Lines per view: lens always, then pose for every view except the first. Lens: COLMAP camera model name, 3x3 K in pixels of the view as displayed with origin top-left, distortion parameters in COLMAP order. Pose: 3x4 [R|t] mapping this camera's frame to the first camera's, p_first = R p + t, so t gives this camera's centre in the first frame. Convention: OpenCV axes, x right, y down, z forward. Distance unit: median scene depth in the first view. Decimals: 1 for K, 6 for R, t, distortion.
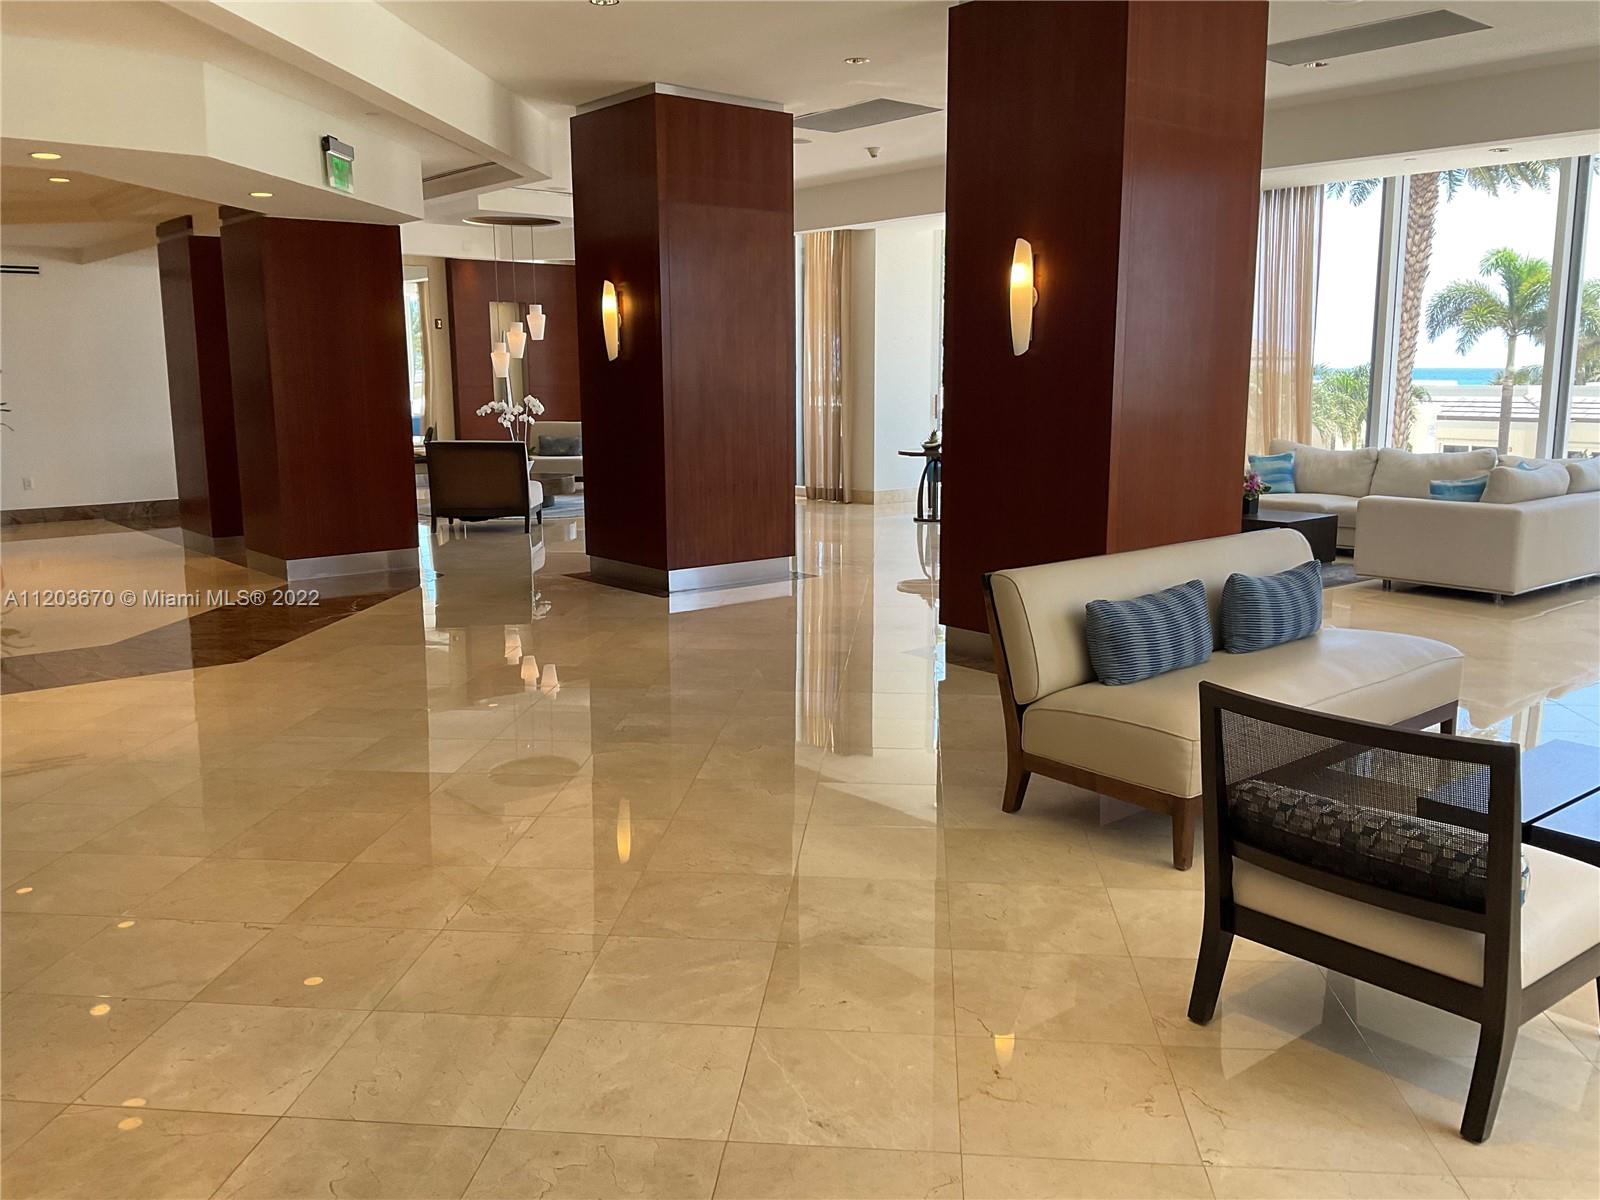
lens RADIAL K [[1345.0, 0, 798.0], [0, 1345.0, 598.2], [0, 0, 1]] dist [-0.005174, -0.052566]
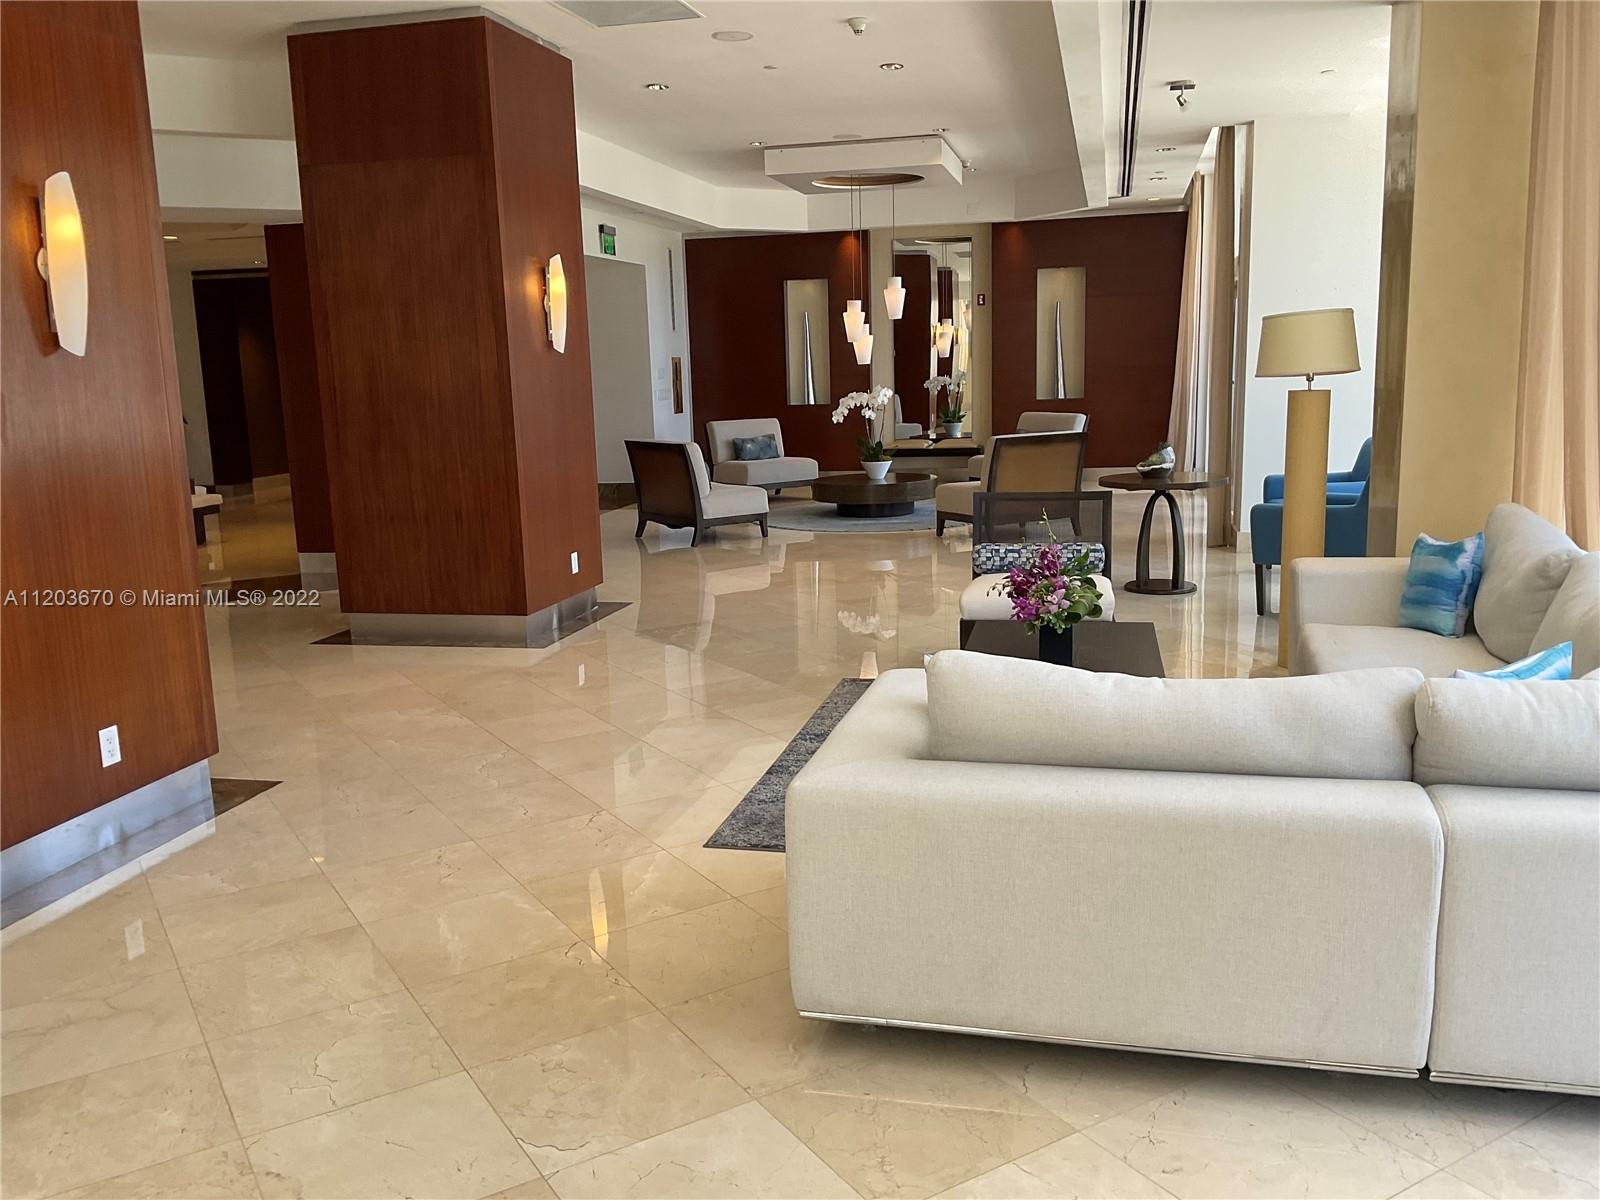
lens RADIAL K [[1345.0, 0, 801.3], [0, 1345.0, 601.8], [0, 0, 1]] dist [-0.005174, -0.052566]
pose [[0.594483, 0.136765, -0.792392, 0.458618], [-0.117631, 0.989620, 0.082555, -0.080624], [0.795457, 0.044132, 0.604401, 0.457632]]
